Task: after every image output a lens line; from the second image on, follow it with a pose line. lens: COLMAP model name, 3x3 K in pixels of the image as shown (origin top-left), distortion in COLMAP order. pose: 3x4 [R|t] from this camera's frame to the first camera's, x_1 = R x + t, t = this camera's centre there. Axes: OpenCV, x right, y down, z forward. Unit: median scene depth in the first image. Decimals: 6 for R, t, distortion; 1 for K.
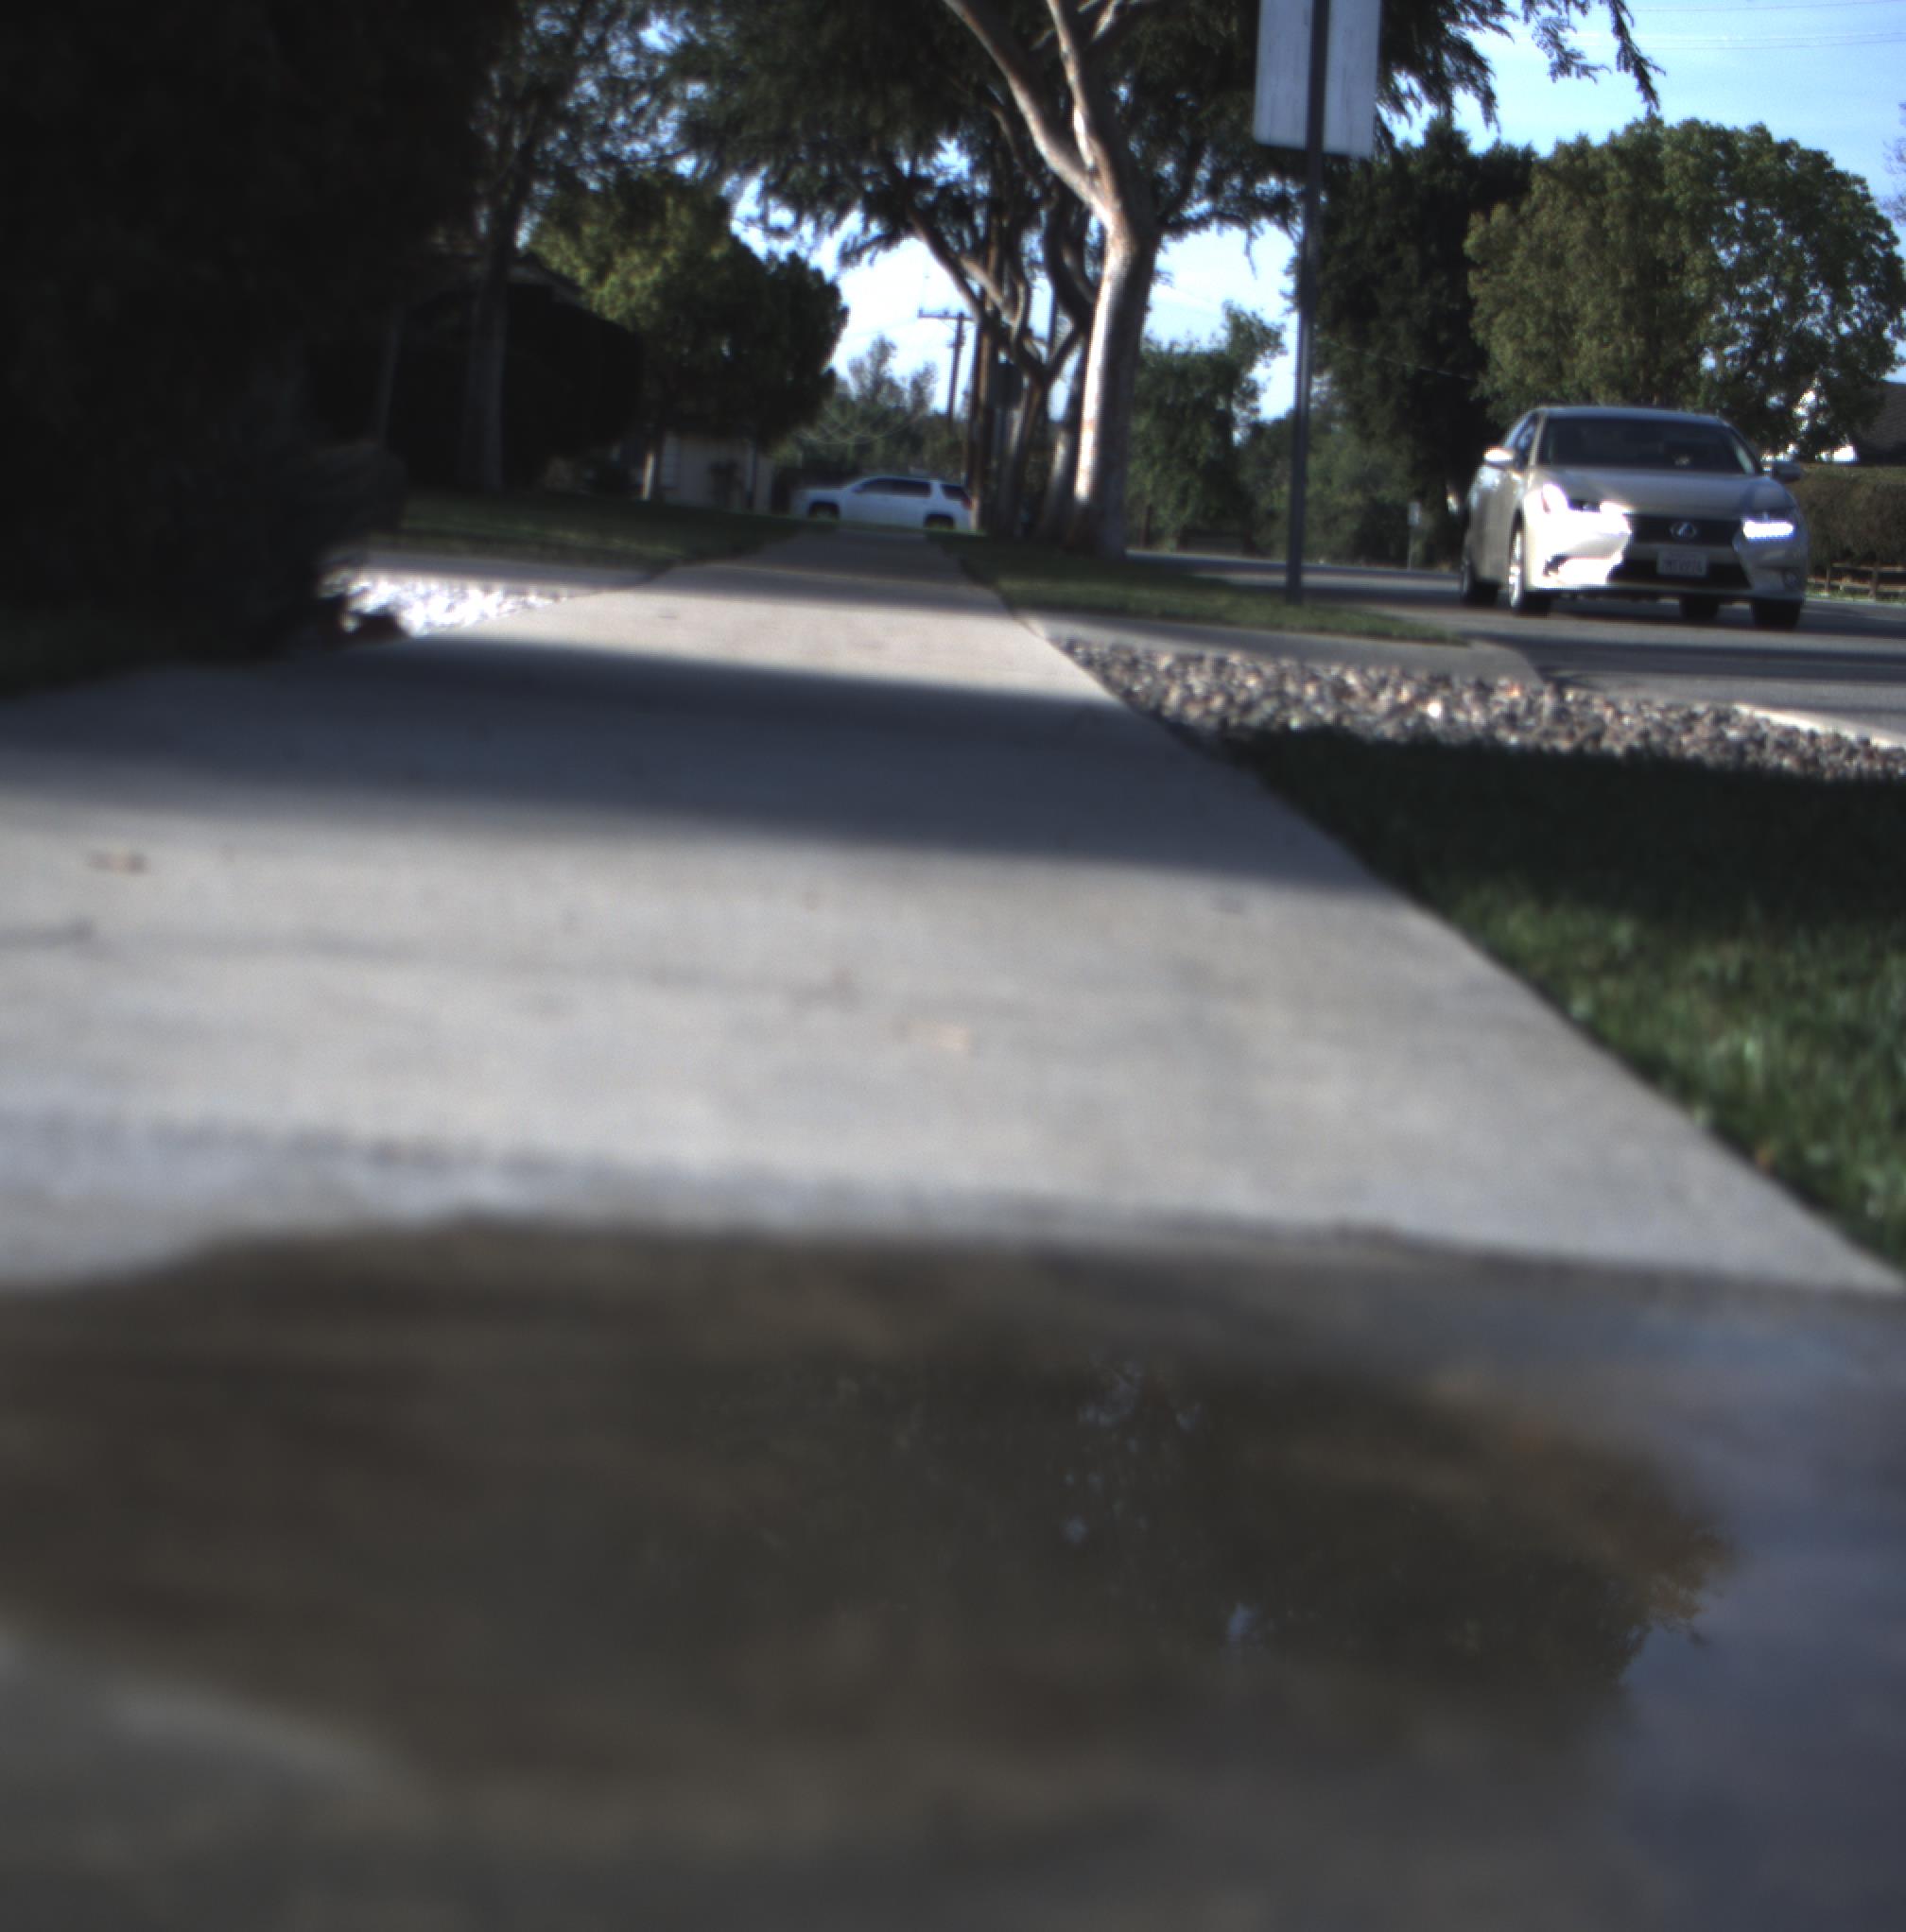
lens RADIAL K [[4266.1, 0, 719.9], [0, 4266.1, 961.4], [0, 0, 1]] dist [-0.172899, 0.781456]
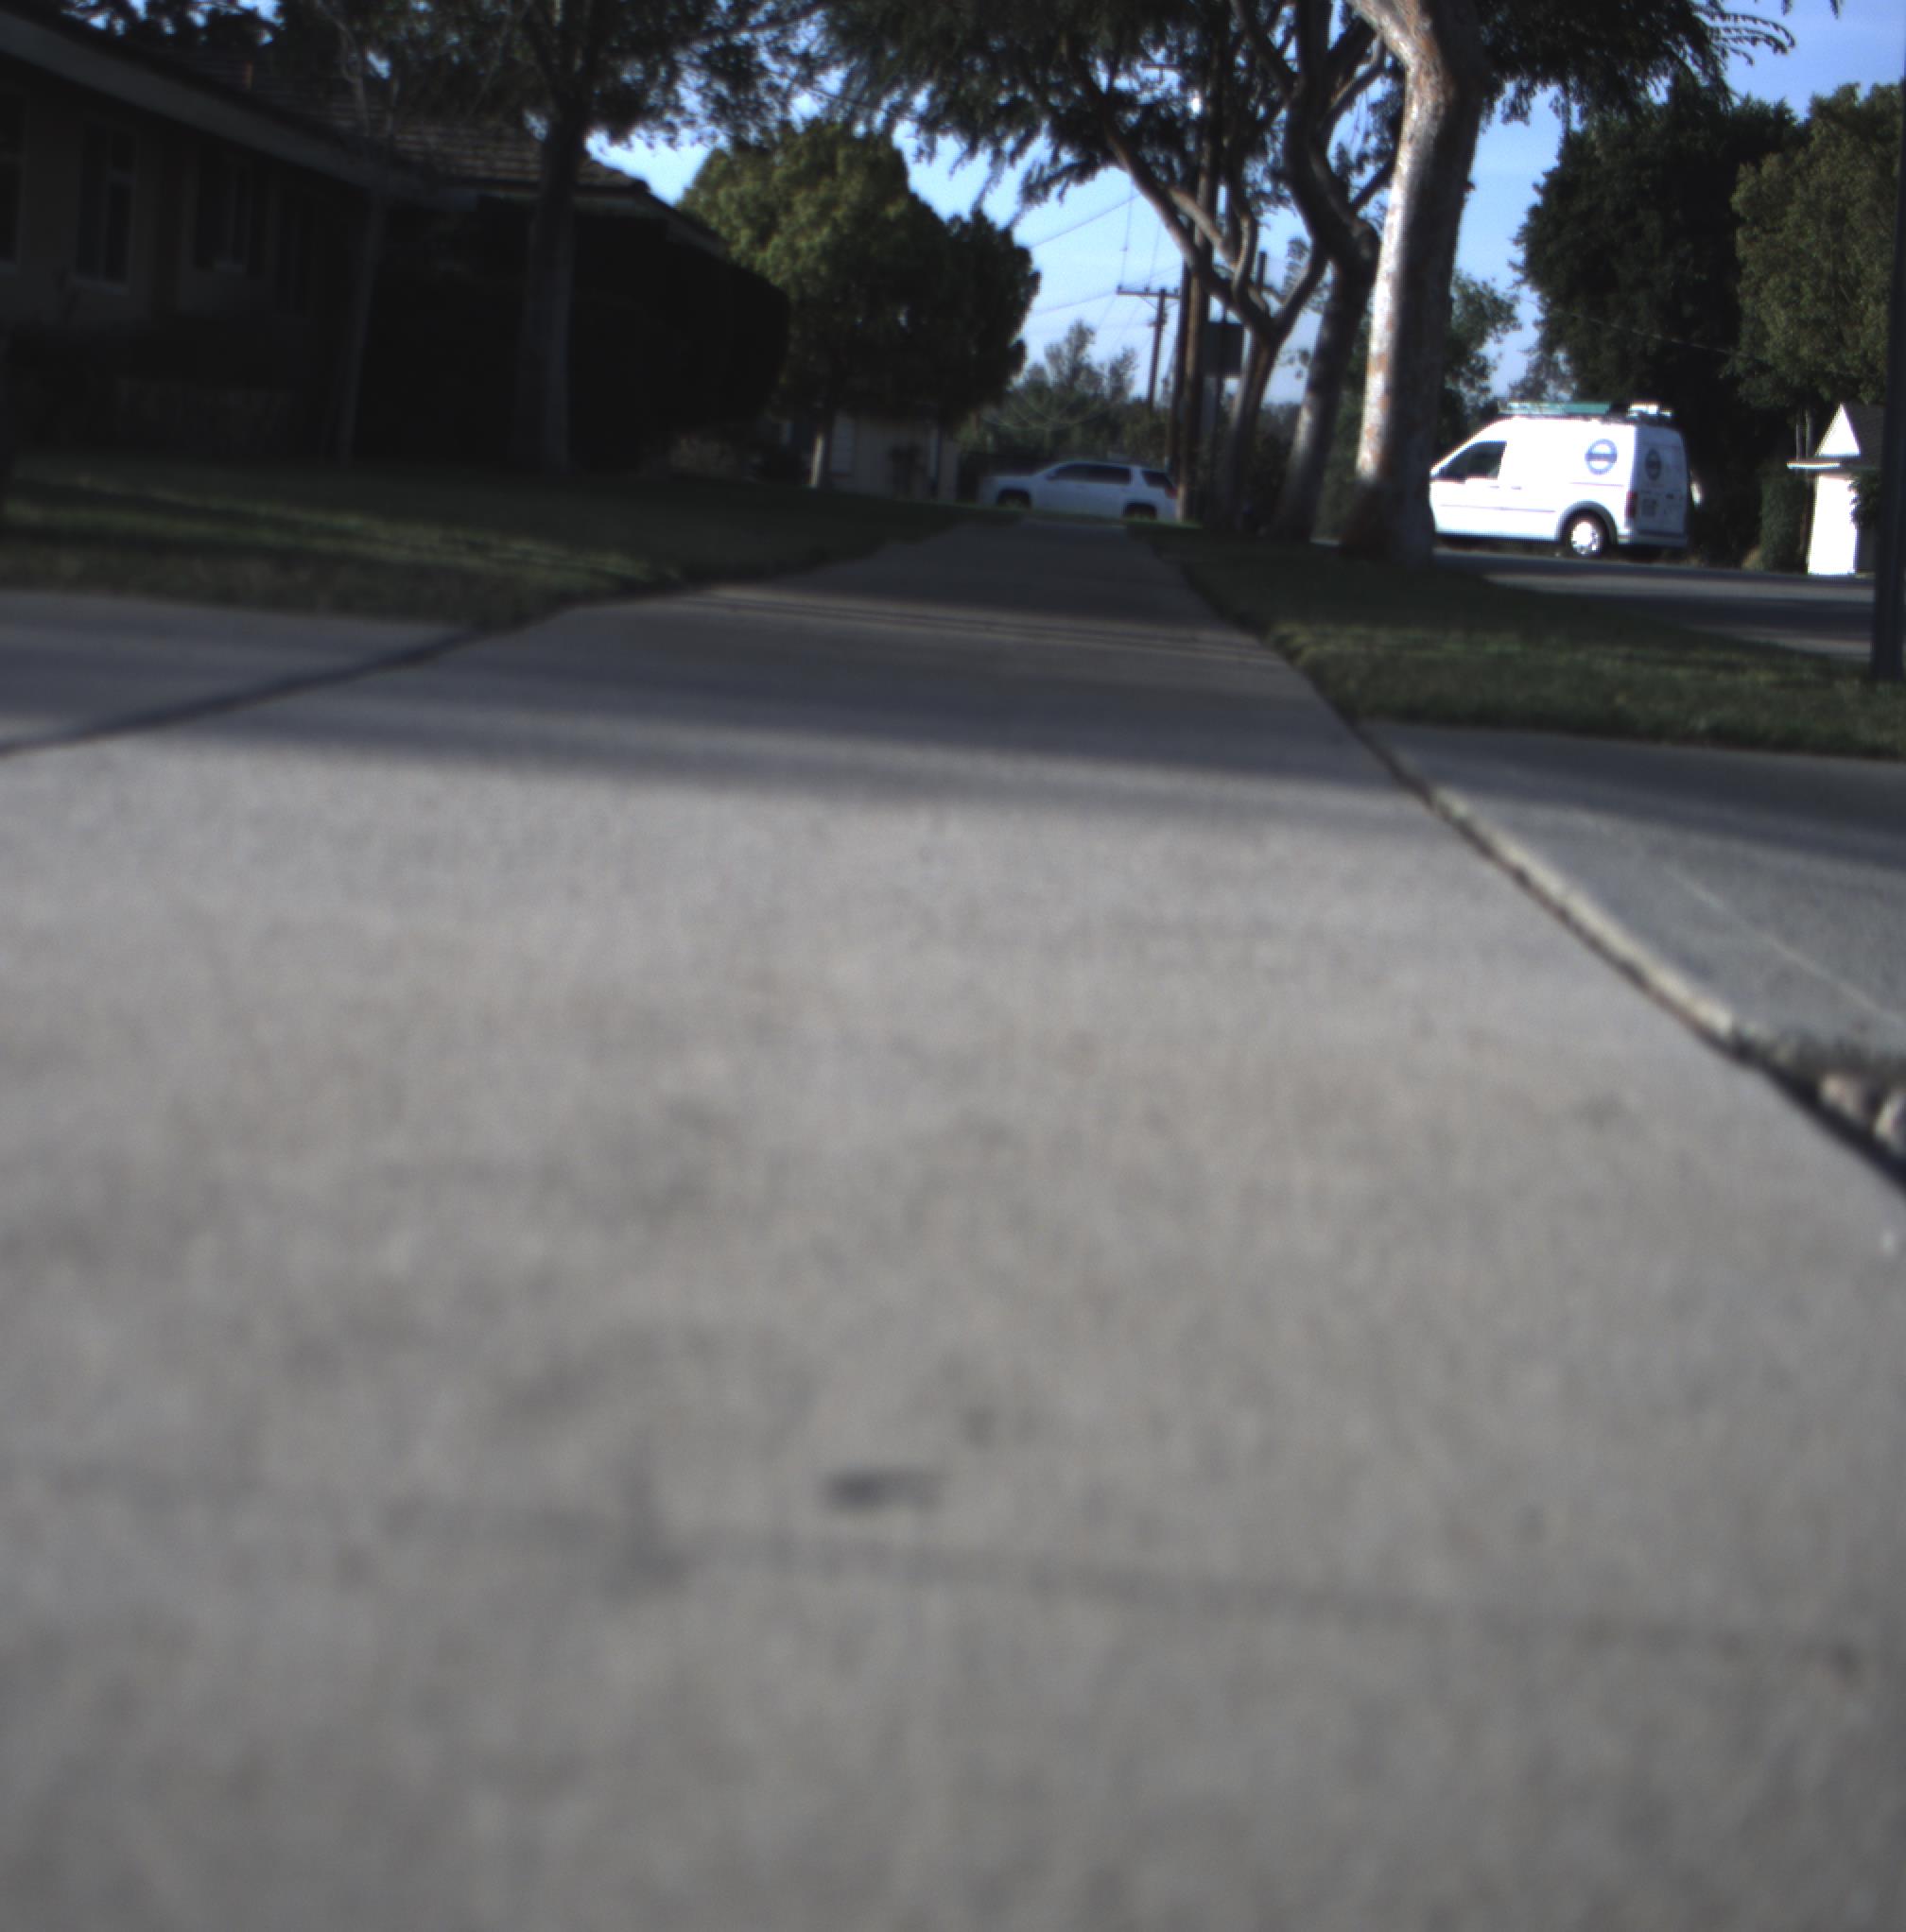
lens RADIAL K [[4266.1, 0, 719.9], [0, 4266.1, 961.4], [0, 0, 1]] dist [-0.172899, 0.781456]
pose [[0.998931, 0.003298, -0.046106, 0.004608], [-0.003191, 0.999992, 0.002399, -0.010366], [0.046113, -0.002249, 0.998934, 0.101024]]
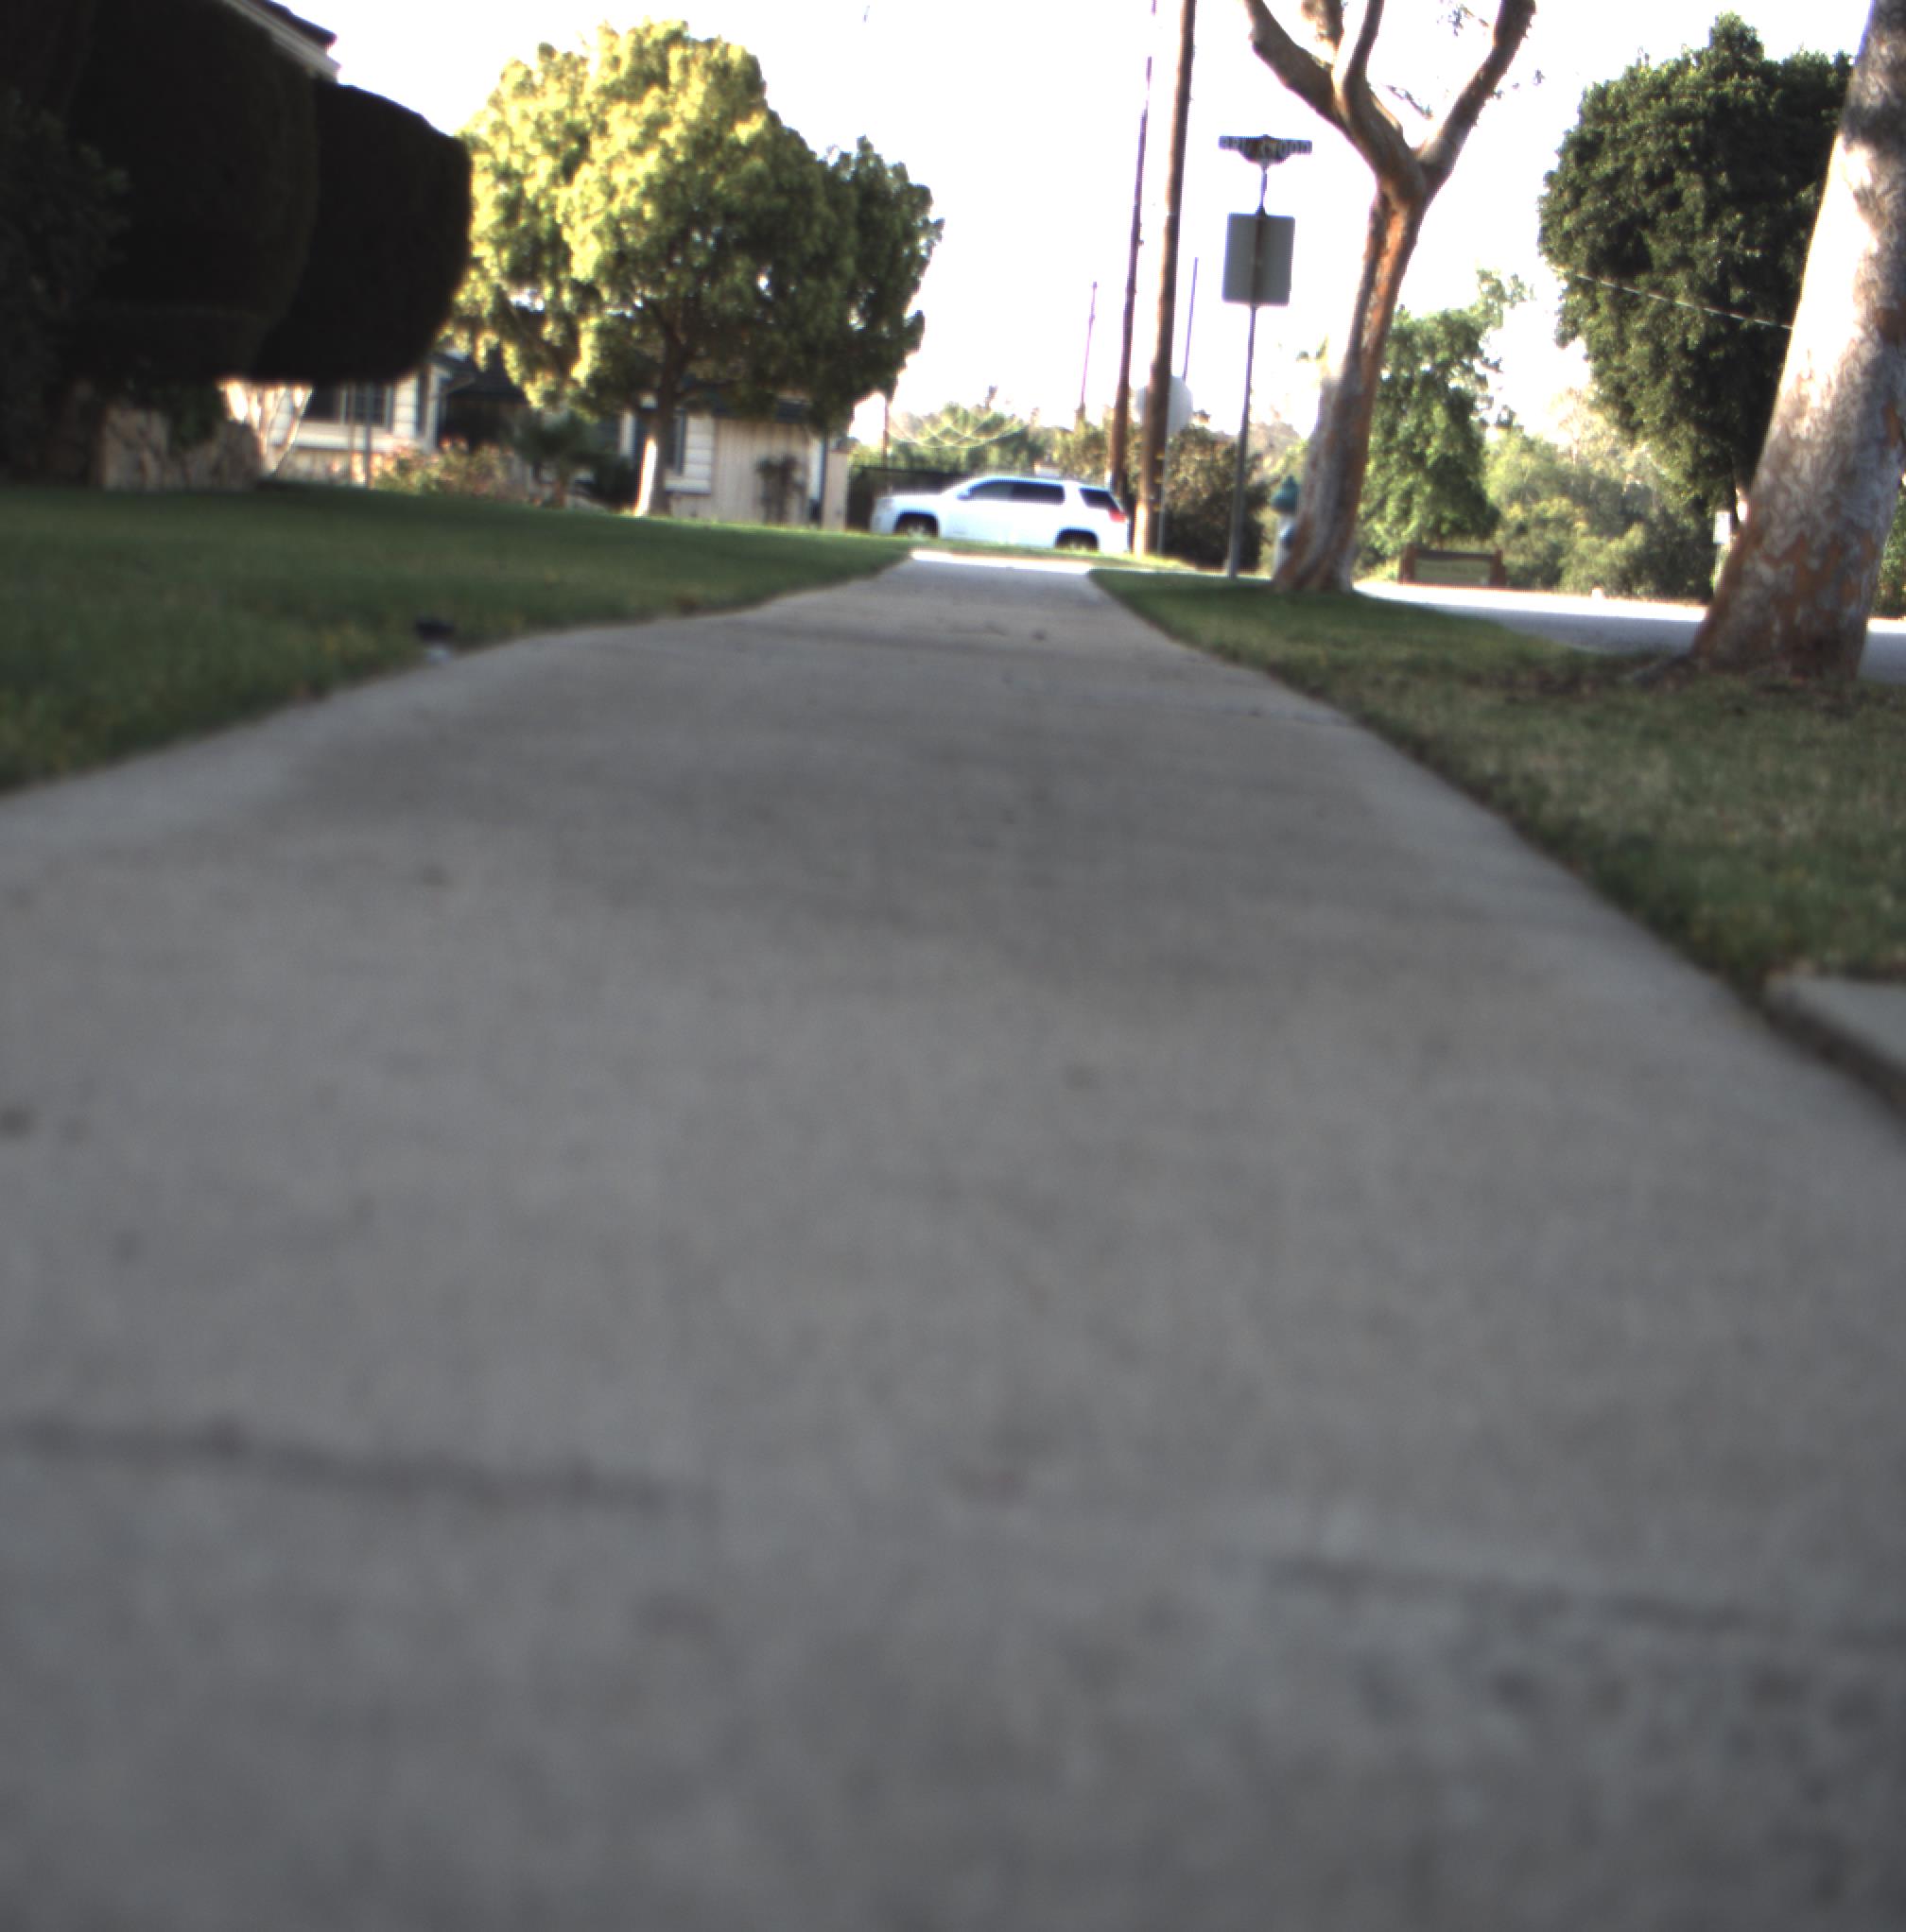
lens RADIAL K [[4266.1, 0, 719.9], [0, 4266.1, 961.4], [0, 0, 1]] dist [-0.172899, 0.781456]
pose [[0.999636, -0.000012, -0.026976, 0.012863], [-0.000089, 0.999993, -0.003738, -0.035687], [0.026975, 0.003739, 0.999629, 0.338984]]
